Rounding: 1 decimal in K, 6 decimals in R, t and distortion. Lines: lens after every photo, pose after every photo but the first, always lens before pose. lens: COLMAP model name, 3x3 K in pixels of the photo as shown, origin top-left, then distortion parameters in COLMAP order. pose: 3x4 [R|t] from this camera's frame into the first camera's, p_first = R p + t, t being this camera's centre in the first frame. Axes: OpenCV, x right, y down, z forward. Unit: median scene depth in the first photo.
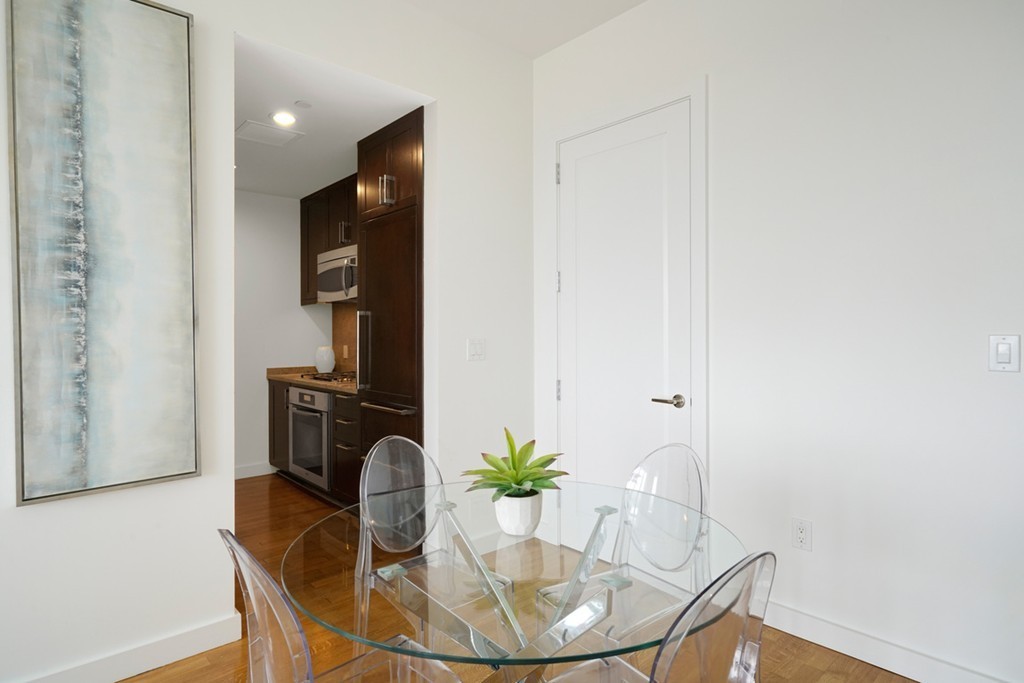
lens RADIAL K [[535.0, 0, 506.0], [0, 535.0, 337.0], [0, 0, 1]] dist [-0.017555, -0.000873]
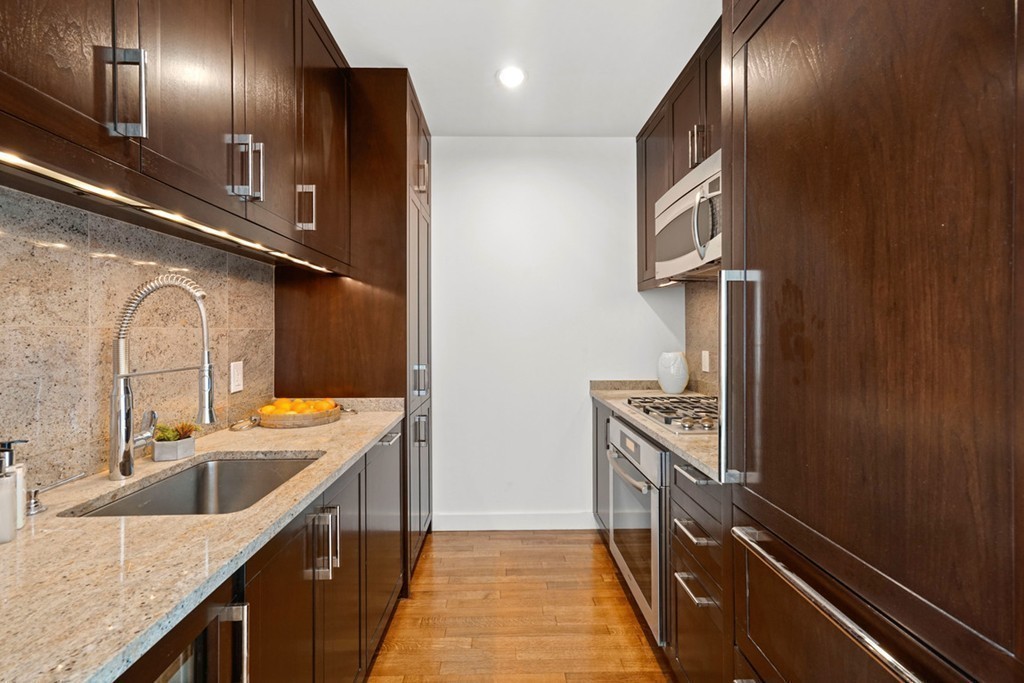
lens RADIAL K [[453.6, 0, 509.8], [0, 453.6, 332.3], [0, 0, 1]] dist [0.001025, 0.000018]
pose [[0.751792, -0.002286, -0.659397, -0.312479], [-0.002780, 0.999974, -0.006636, -0.005412], [0.659395, 0.006821, 0.751766, 1.153044]]
